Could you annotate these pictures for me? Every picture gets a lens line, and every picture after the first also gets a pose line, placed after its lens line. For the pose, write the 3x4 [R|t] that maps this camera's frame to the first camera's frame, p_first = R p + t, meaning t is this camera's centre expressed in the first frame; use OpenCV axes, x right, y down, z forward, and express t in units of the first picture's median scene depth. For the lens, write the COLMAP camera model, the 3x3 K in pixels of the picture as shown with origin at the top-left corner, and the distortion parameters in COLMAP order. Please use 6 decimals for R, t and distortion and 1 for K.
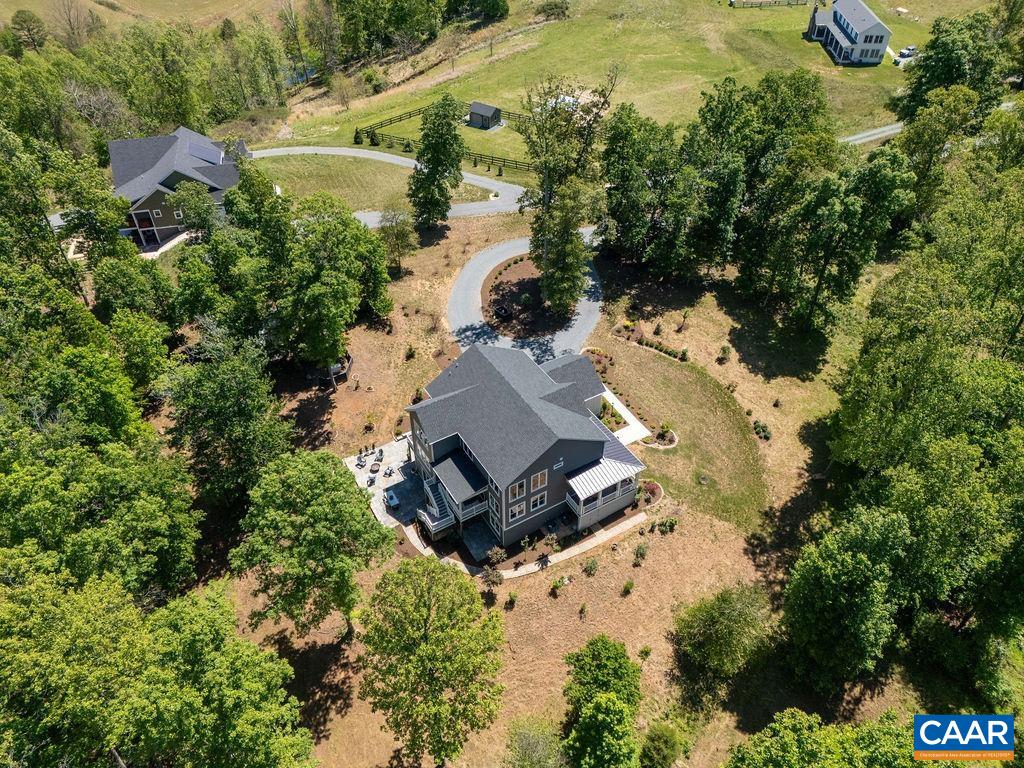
lens RADIAL K [[727.9, 0, 509.7], [0, 727.9, 384.2], [0, 0, 1]] dist [0.051829, -0.048501]
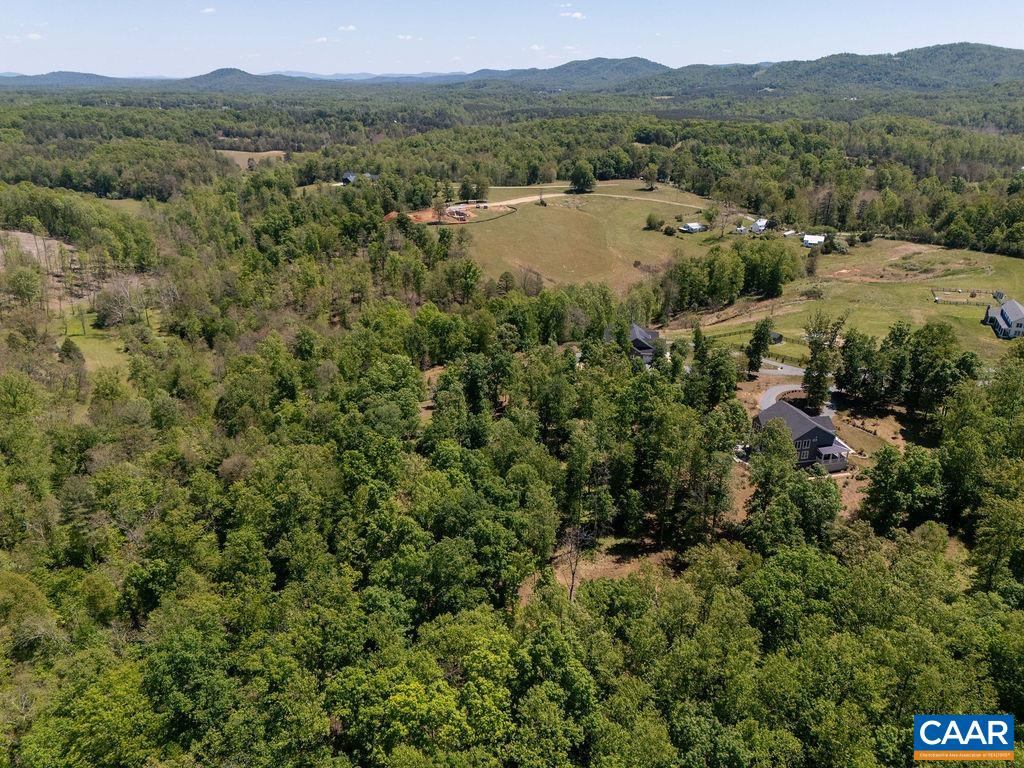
lens RADIAL K [[727.9, 0, 517.5], [0, 727.9, 380.8], [0, 0, 1]] dist [0.051829, -0.048501]
pose [[0.949452, 0.123012, -0.288805, -0.151309], [-0.214168, 0.926480, -0.309461, 0.683702], [0.229505, 0.355672, 0.905994, -1.216740]]
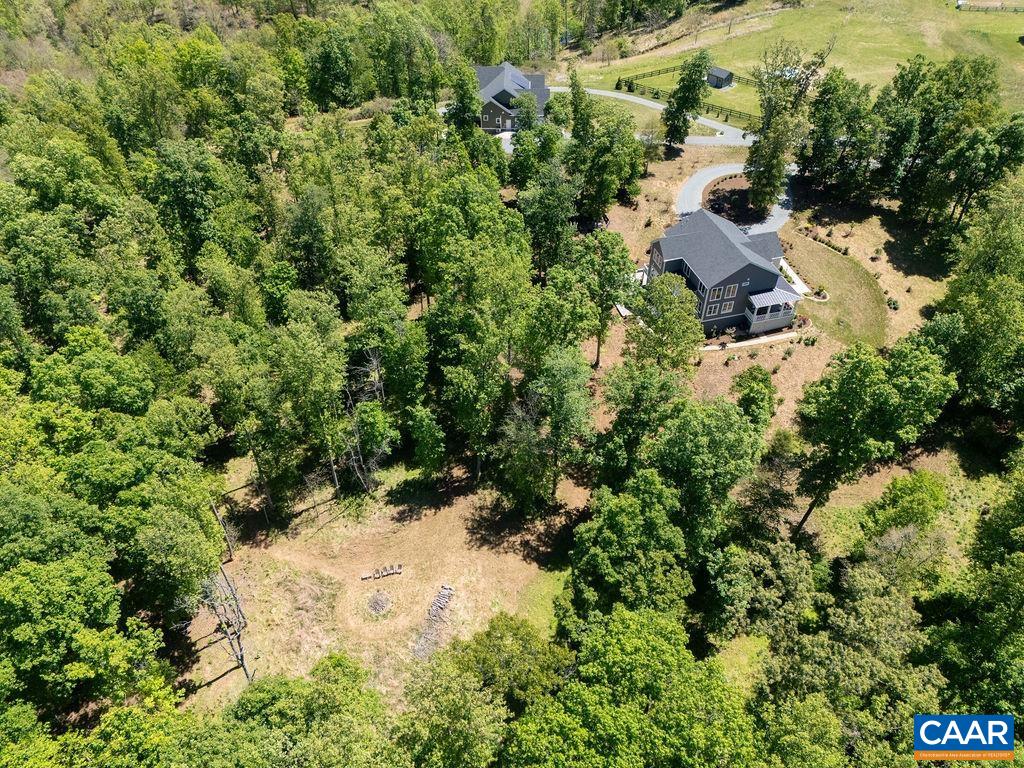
lens RADIAL K [[727.9, 0, 514.8], [0, 727.9, 382.7], [0, 0, 1]] dist [0.051829, -0.048501]
pose [[0.963866, 0.179441, -0.196885, -0.045819], [-0.176124, 0.983767, 0.034379, 0.254535], [0.199858, 0.001540, 0.979824, -0.467966]]
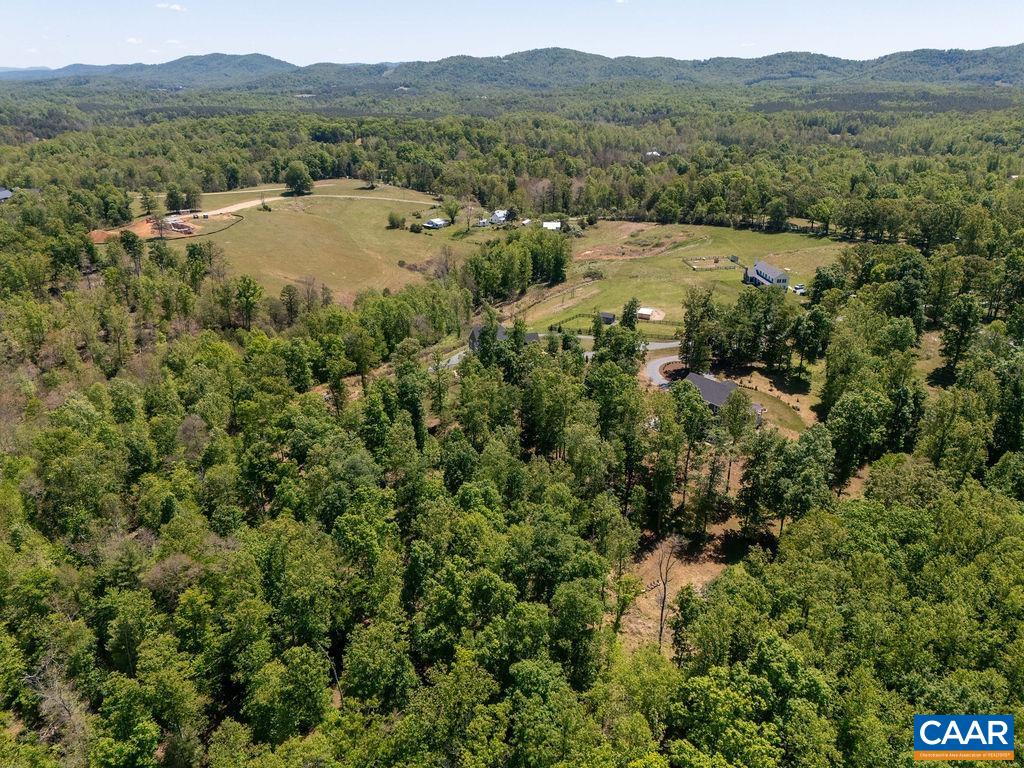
lens RADIAL K [[727.9, 0, 509.1], [0, 727.9, 388.4], [0, 0, 1]] dist [0.051829, -0.048501]
pose [[0.991056, -0.046190, 0.125196, -0.827172], [0.085214, 0.941046, -0.327369, 0.646748], [-0.102694, 0.335109, 0.936566, -1.123868]]
